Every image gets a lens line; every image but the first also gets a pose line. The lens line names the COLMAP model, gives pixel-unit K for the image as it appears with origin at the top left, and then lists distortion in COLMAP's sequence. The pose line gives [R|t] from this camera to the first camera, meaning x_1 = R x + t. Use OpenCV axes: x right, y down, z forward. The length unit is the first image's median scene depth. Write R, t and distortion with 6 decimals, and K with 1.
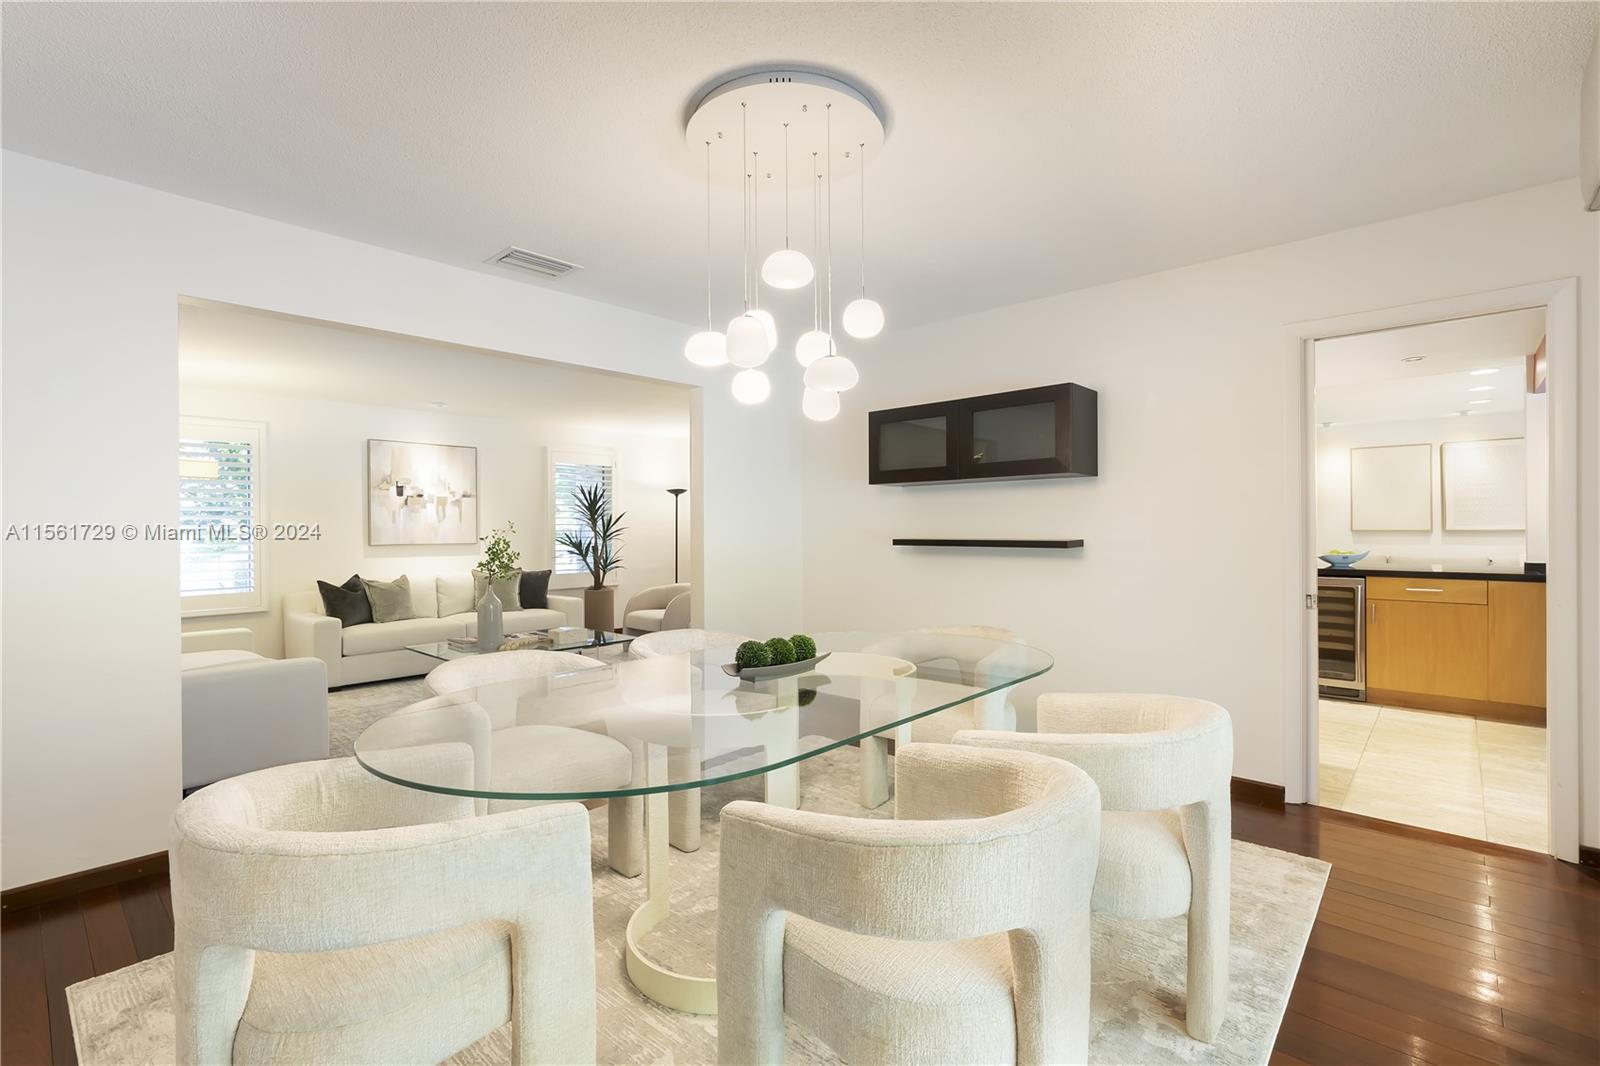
lens RADIAL K [[718.2, 0, 801.7], [0, 718.2, 535.5], [0, 0, 1]] dist [-0.012223, 0.002537]
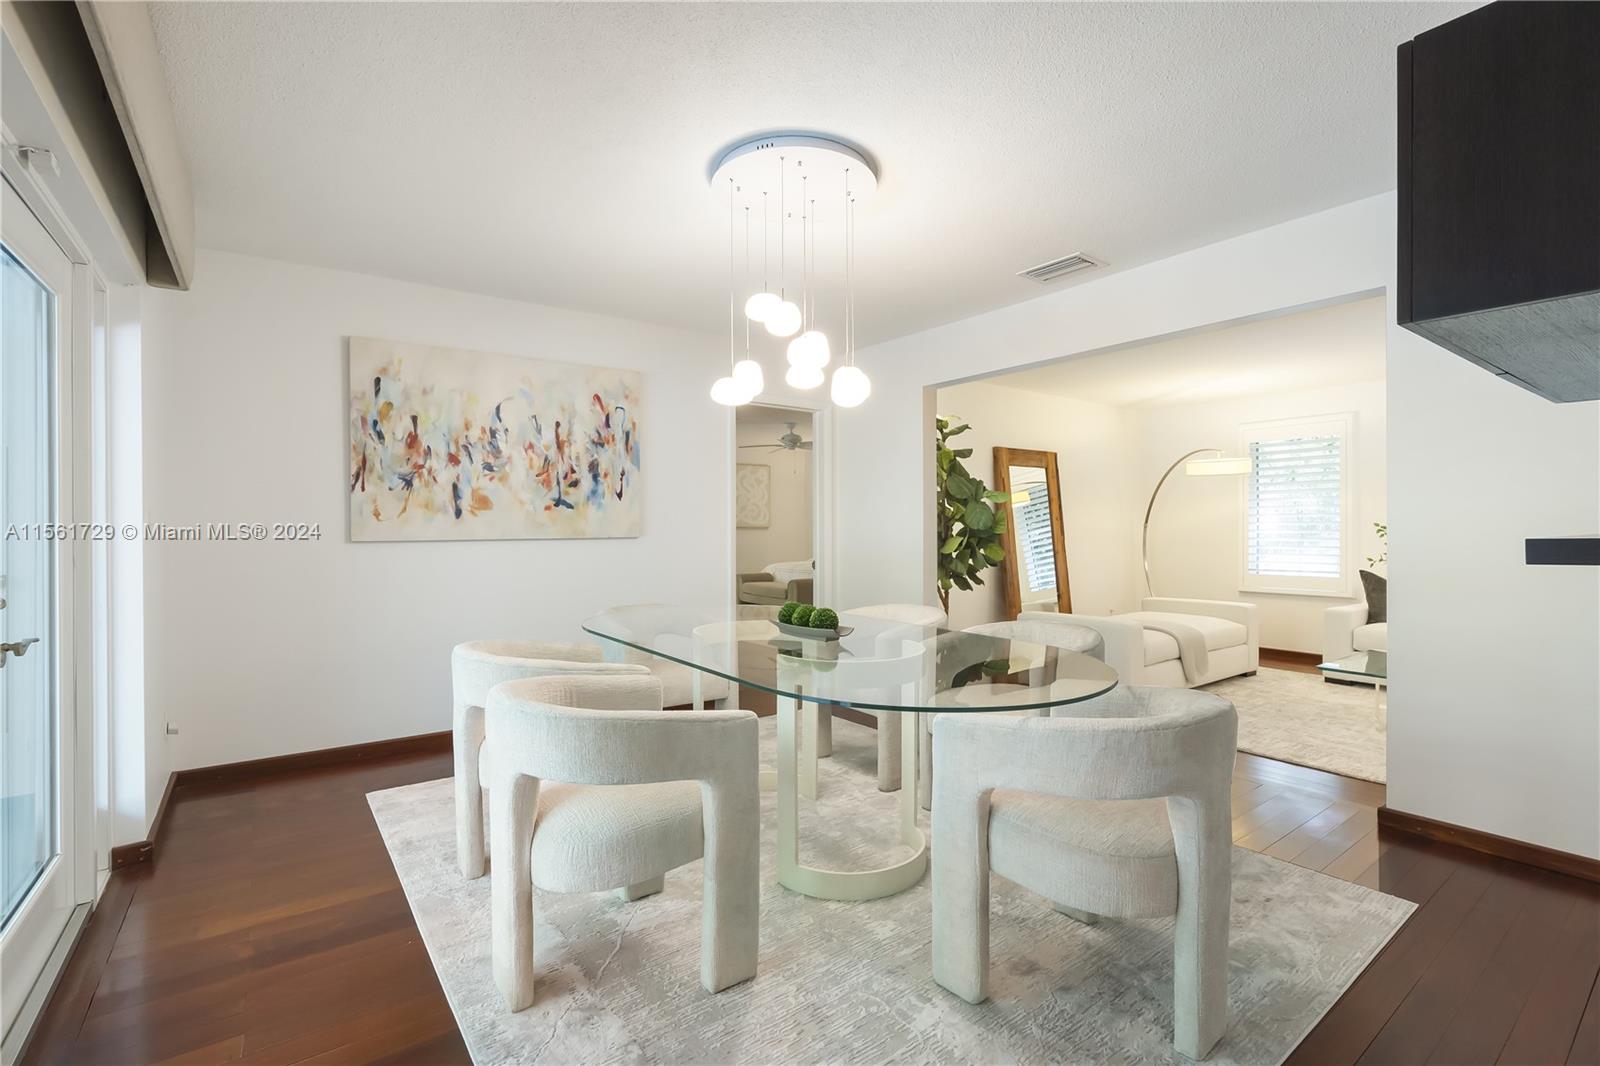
lens RADIAL K [[718.2, 0, 802.7], [0, 718.2, 528.6], [0, 0, 1]] dist [-0.012223, 0.002537]
pose [[-0.179492, 0.009916, -0.983710, 0.348199], [-0.010933, 0.999867, 0.012074, 0.003741], [0.983699, 0.012922, -0.179359, 0.363764]]
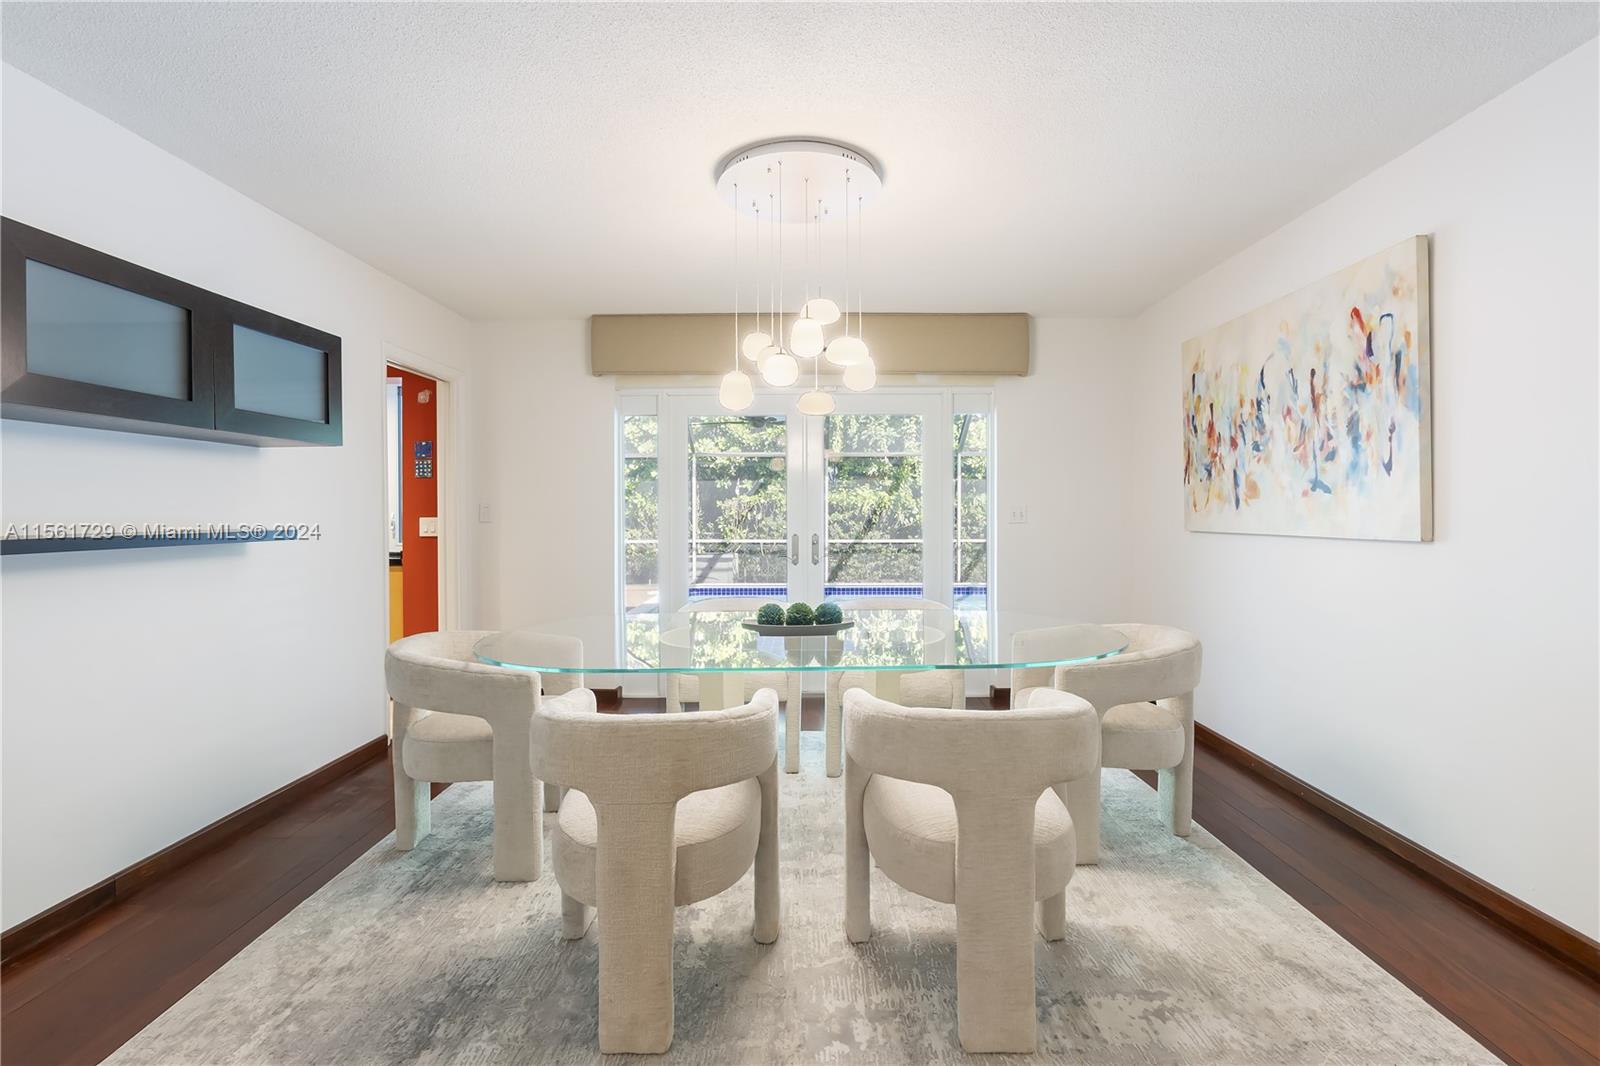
lens RADIAL K [[718.2, 0, 802.5], [0, 718.2, 517.3], [0, 0, 1]] dist [-0.012223, 0.002537]
pose [[-0.681097, -0.002109, 0.732190, -0.292415], [0.013108, 0.999800, 0.015074, 0.000082], [-0.732076, 0.019865, -0.680933, 0.551555]]
